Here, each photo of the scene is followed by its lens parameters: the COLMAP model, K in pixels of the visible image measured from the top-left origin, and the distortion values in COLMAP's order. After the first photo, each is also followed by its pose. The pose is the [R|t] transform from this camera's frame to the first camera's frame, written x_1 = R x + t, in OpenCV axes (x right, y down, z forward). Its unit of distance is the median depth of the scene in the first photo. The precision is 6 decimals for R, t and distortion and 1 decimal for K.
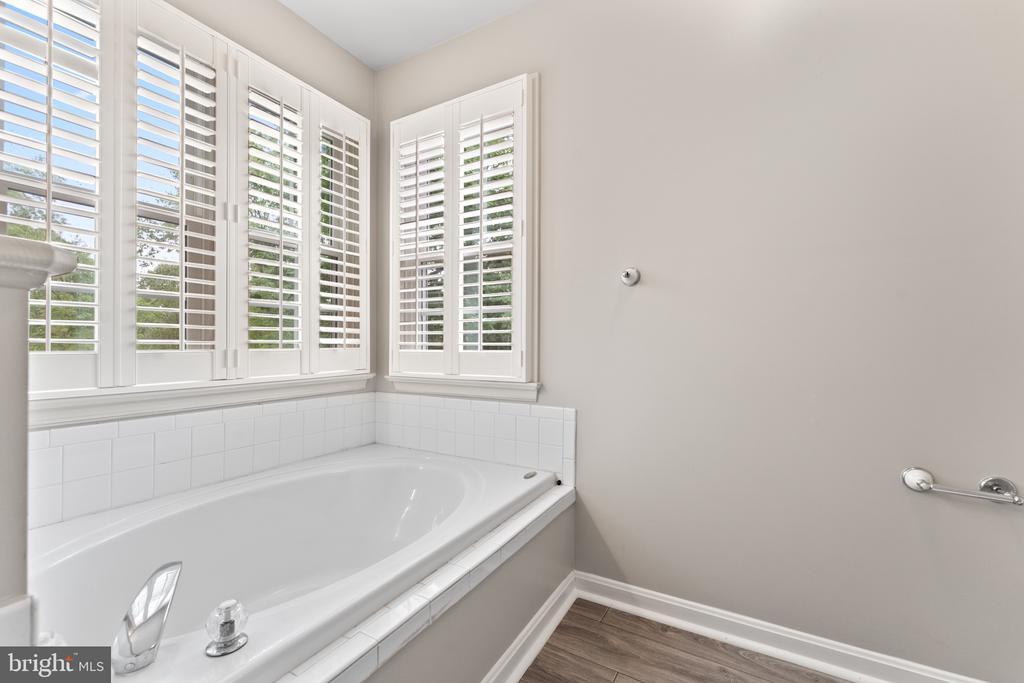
lens RADIAL K [[424.6, 0, 518.3], [0, 424.6, 344.5], [0, 0, 1]] dist [0.014839, -0.000211]
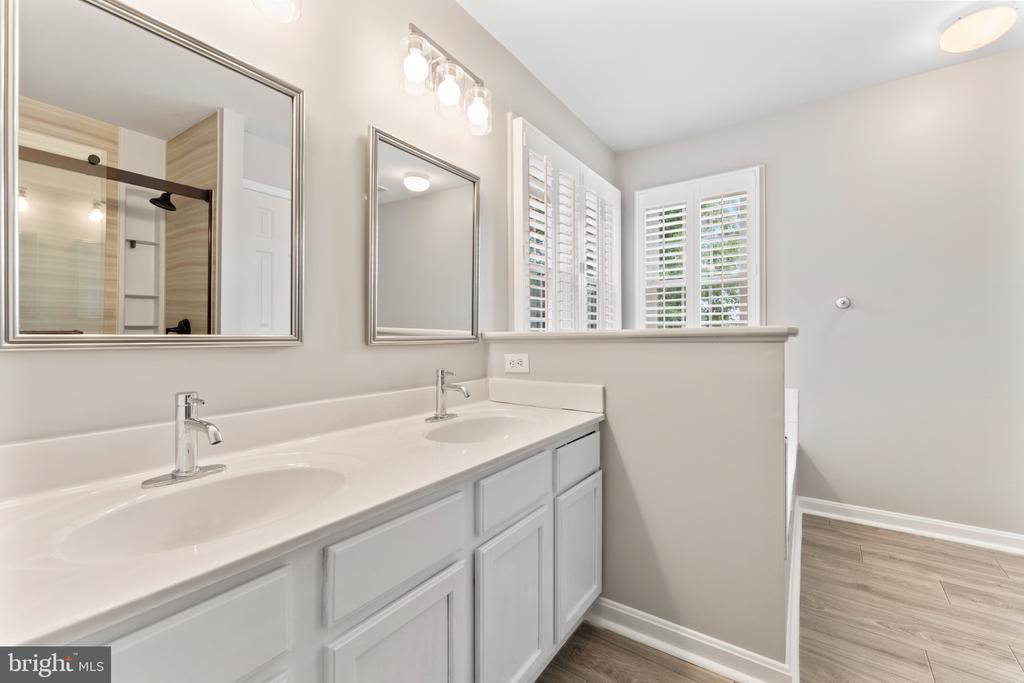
lens RADIAL K [[424.6, 0, 512.4], [0, 424.6, 342.1], [0, 0, 1]] dist [0.014839, -0.000211]
pose [[0.997485, 0.008131, -0.070407, -0.781390], [-0.008271, 0.999964, -0.001707, -0.006644], [0.070391, 0.002285, 0.997517, -0.593979]]
